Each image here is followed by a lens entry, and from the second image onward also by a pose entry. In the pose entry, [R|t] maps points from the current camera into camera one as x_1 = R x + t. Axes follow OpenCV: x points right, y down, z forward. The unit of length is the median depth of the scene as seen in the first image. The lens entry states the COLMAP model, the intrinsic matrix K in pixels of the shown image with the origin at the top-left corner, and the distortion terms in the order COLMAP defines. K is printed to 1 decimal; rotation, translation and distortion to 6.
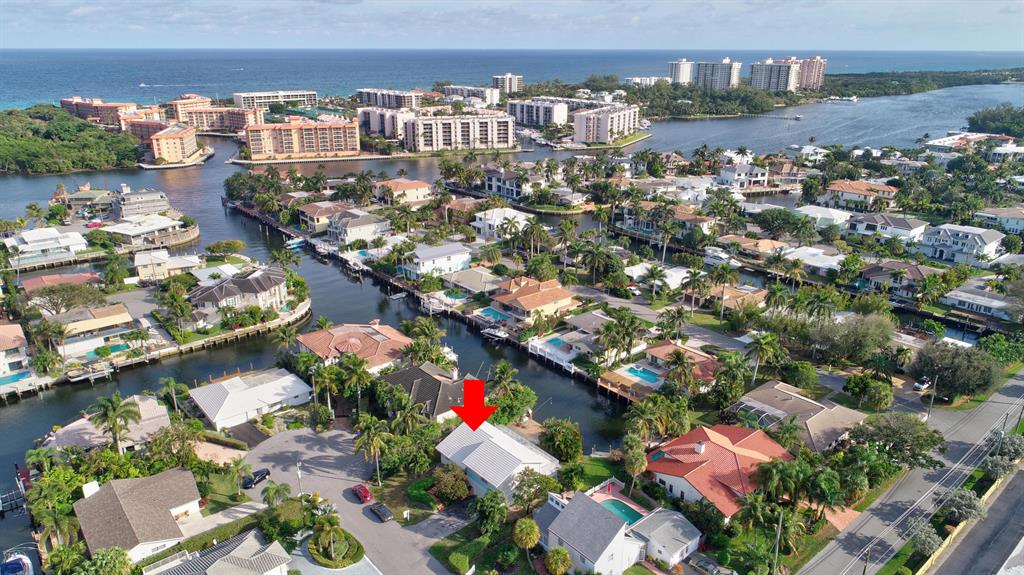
lens RADIAL K [[683.7, 0, 512.9], [0, 683.7, 287.9], [0, 0, 1]] dist [0.000306, -0.000468]
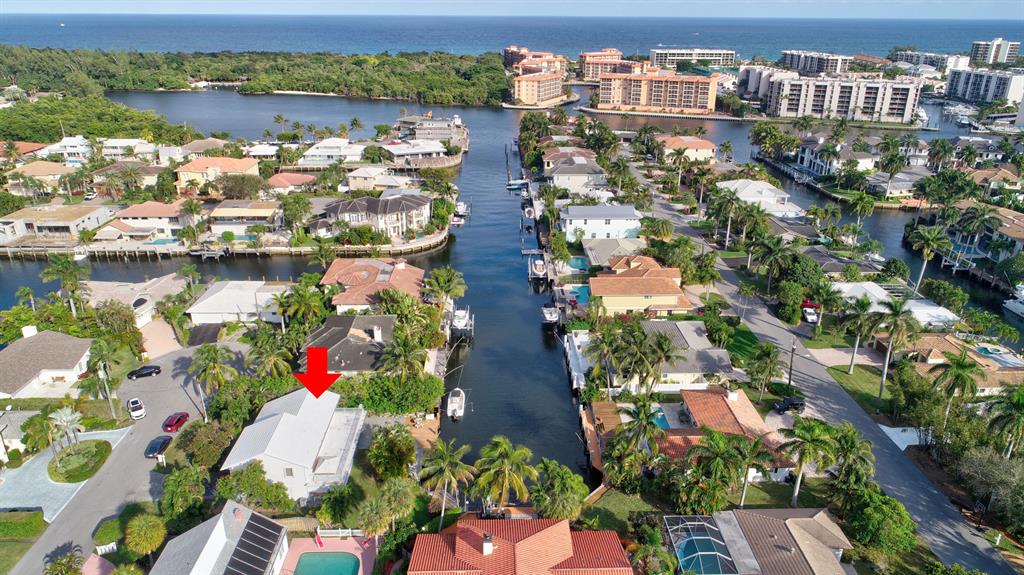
lens RADIAL K [[683.7, 0, 512.9], [0, 683.7, 287.9], [0, 0, 1]] dist [0.000306, -0.000468]
pose [[0.784483, 0.232363, -0.574973, 0.257941], [-0.209814, 0.971922, 0.106515, -0.024747], [0.583579, 0.037078, 0.811210, 0.227209]]
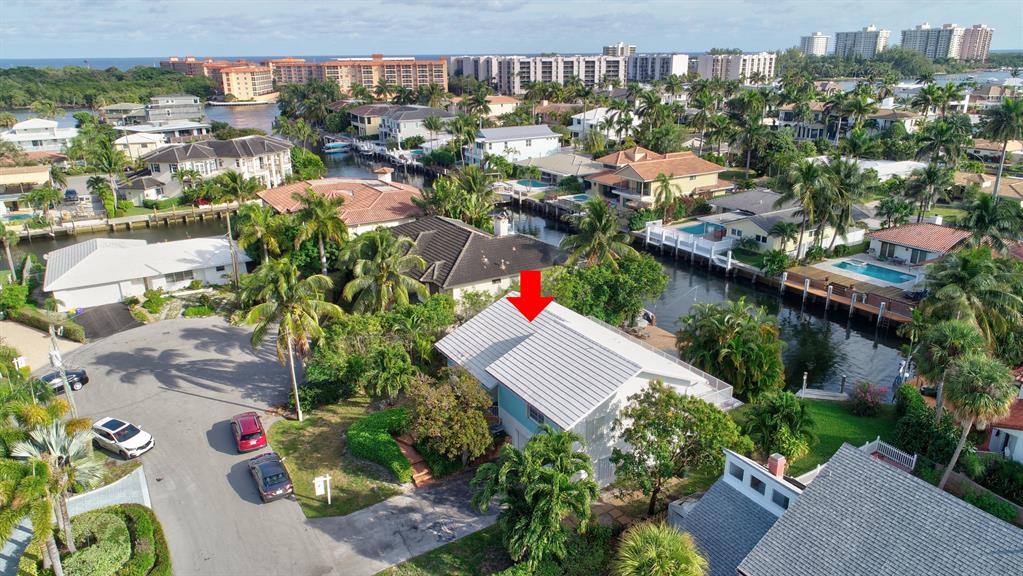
lens RADIAL K [[683.1, 0, 512.4], [0, 683.1, 288.4], [0, 0, 1]] dist [0.000306, -0.000468]
pose [[0.988017, 0.038144, -0.149558, -0.000732], [-0.039134, 0.999227, -0.003679, 0.090094], [0.149302, 0.009488, 0.988746, 0.264100]]
